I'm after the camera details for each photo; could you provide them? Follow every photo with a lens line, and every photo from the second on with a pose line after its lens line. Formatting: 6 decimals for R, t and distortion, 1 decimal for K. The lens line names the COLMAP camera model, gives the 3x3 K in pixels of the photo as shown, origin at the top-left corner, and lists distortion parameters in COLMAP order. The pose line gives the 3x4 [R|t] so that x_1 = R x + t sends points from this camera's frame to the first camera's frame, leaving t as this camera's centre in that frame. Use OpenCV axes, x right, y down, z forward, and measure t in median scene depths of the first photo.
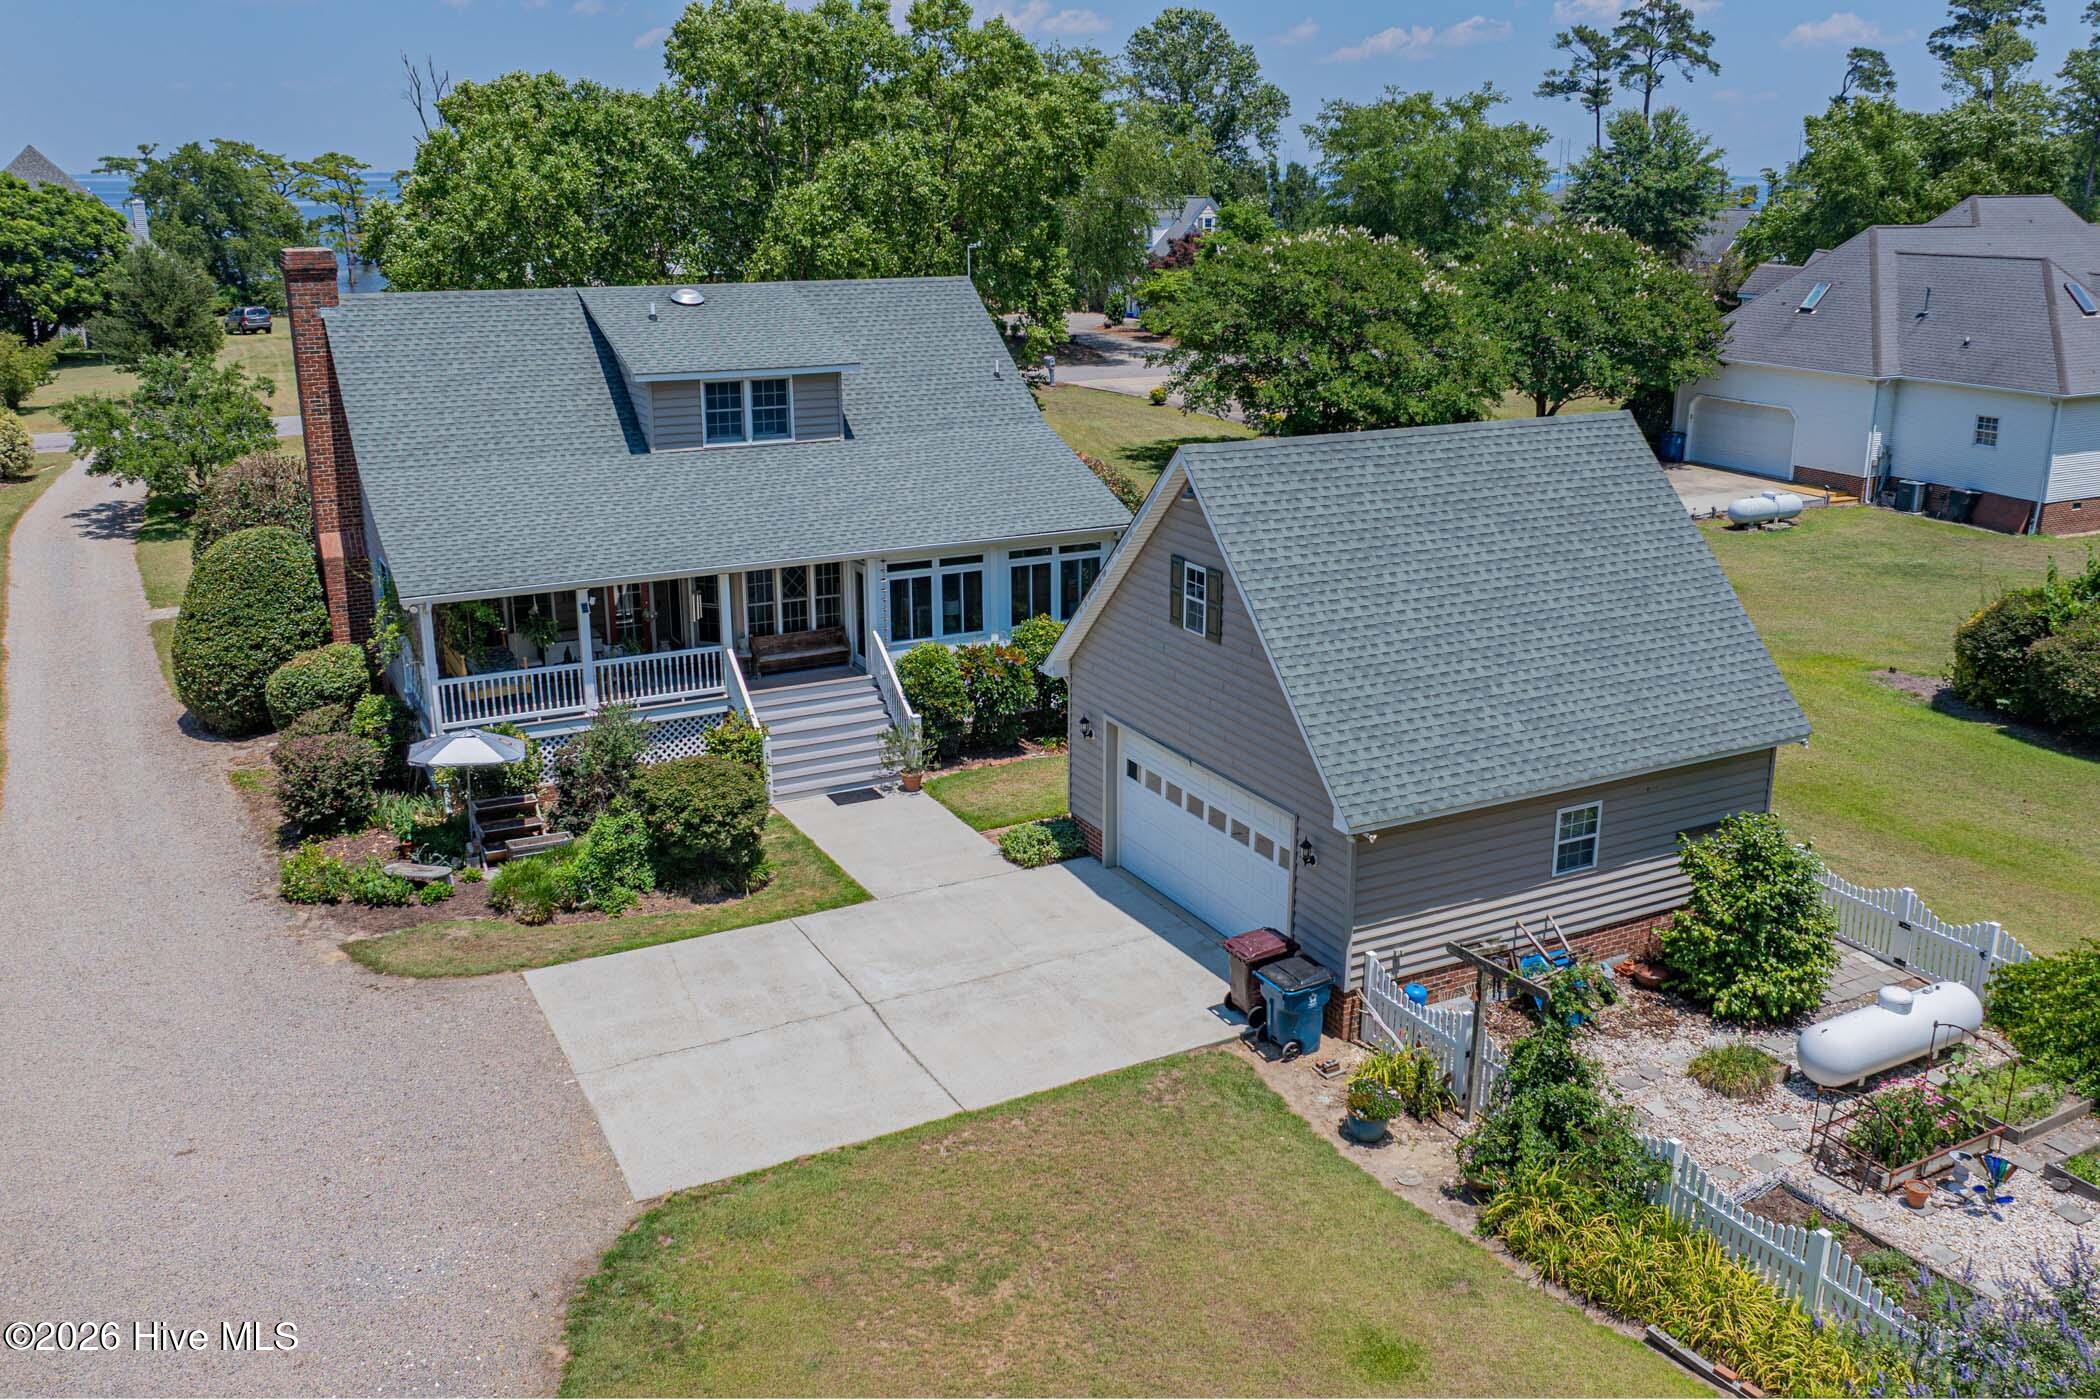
lens RADIAL K [[1762.9, 0, 1062.0], [0, 1762.9, 690.1], [0, 0, 1]] dist [-0.007078, -0.031839]
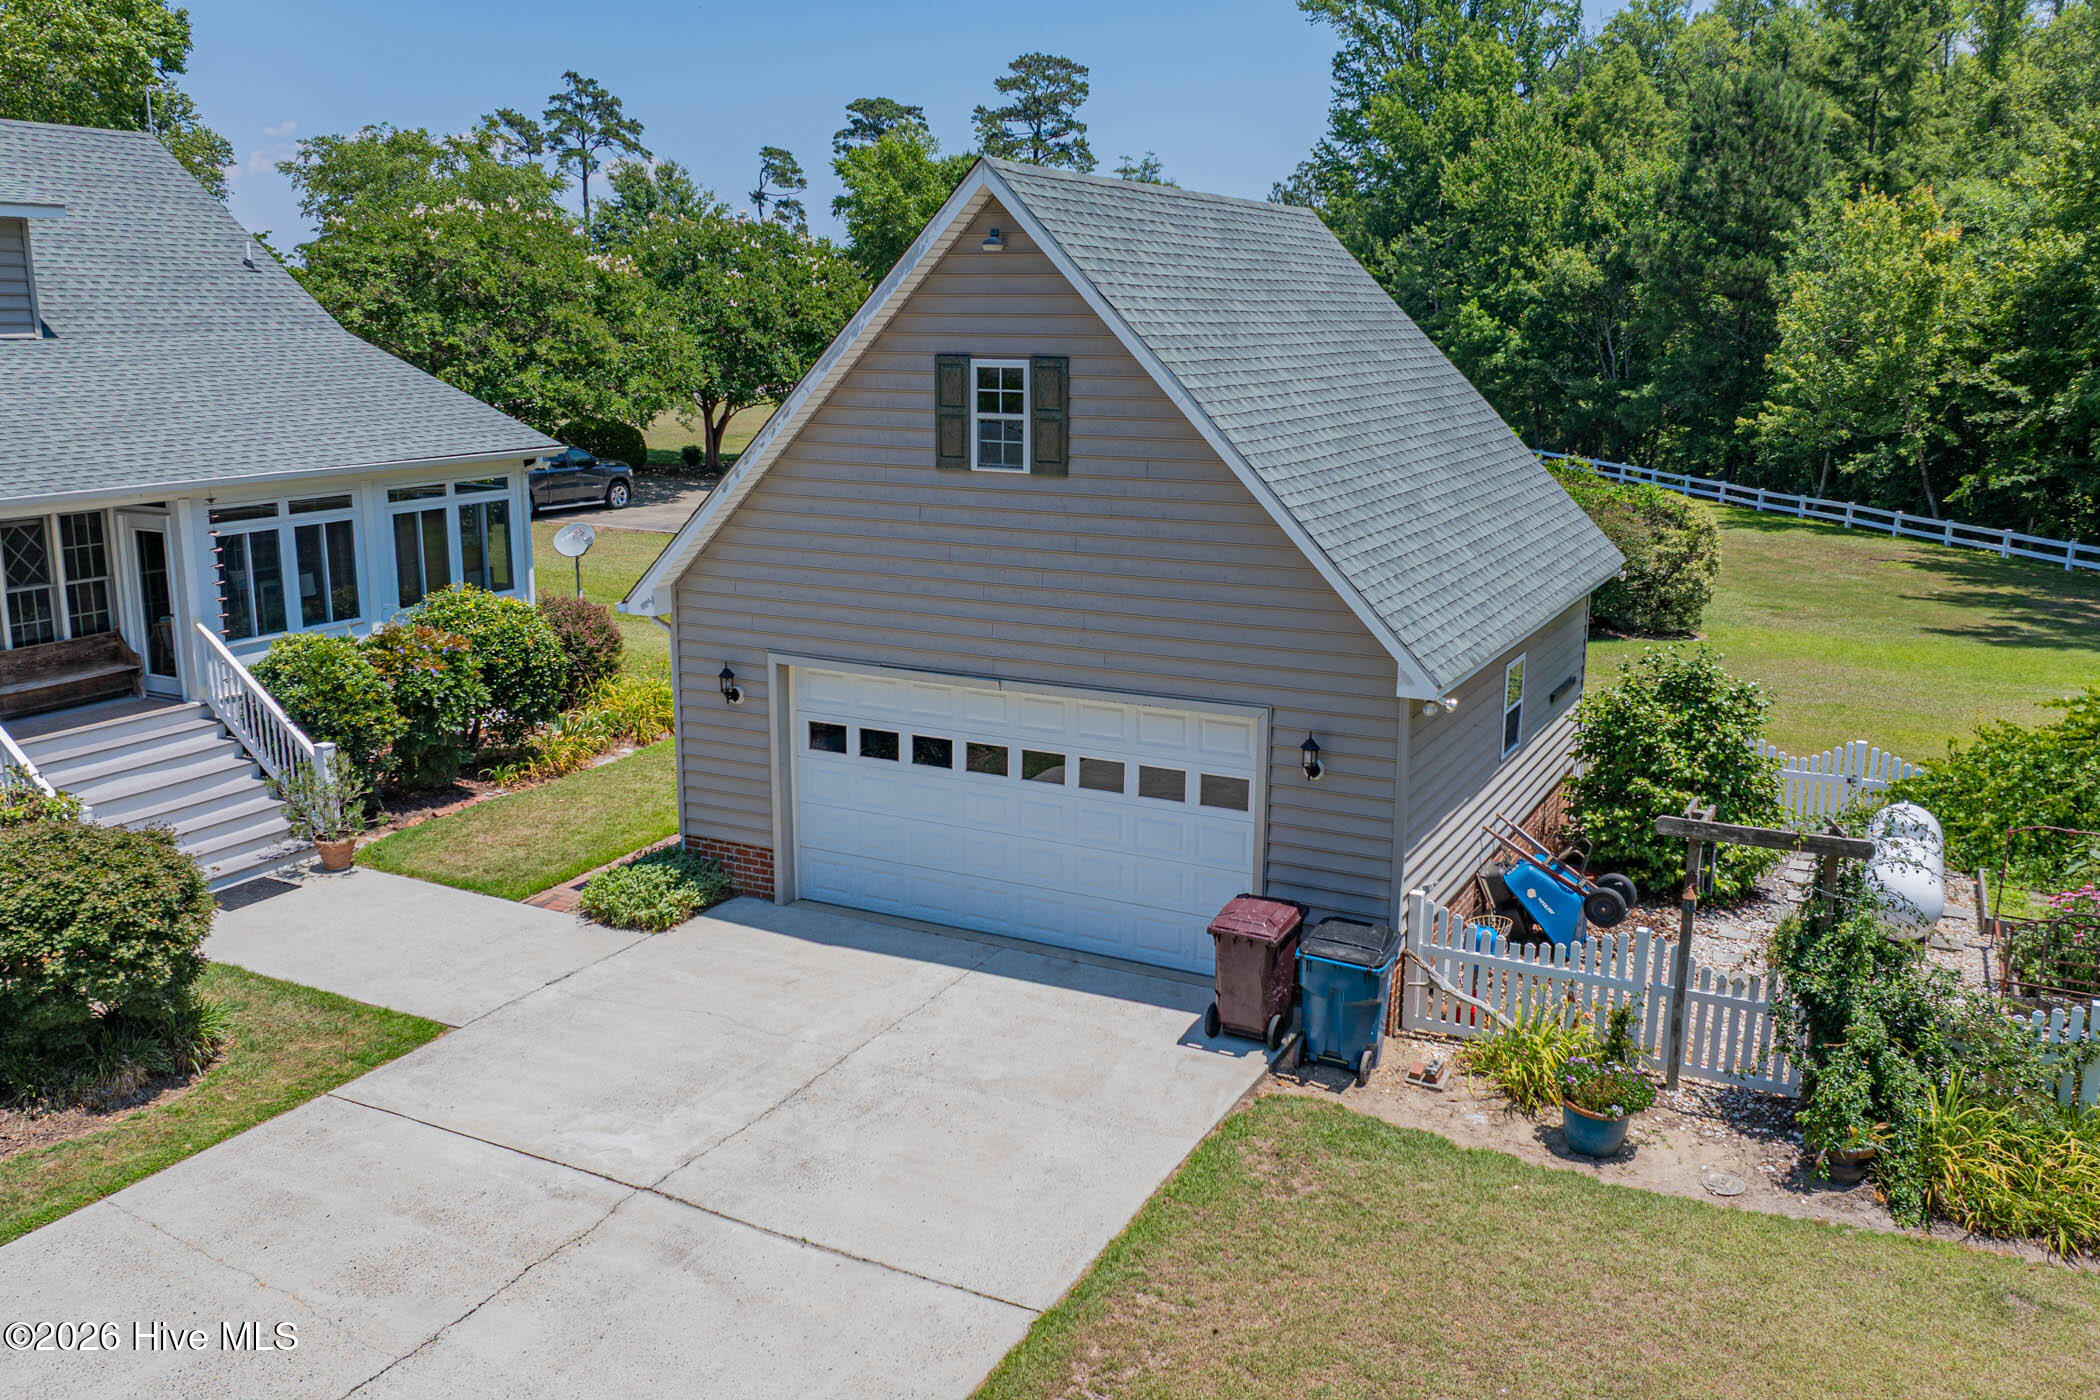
lens RADIAL K [[1762.9, 0, 1062.0], [0, 1762.9, 690.1], [0, 0, 1]] dist [-0.007078, -0.031839]
pose [[0.819474, -0.117702, 0.560899, -0.223414], [0.156828, 0.987382, -0.021929, 0.051546], [-0.551241, 0.105935, 0.827594, 0.392901]]
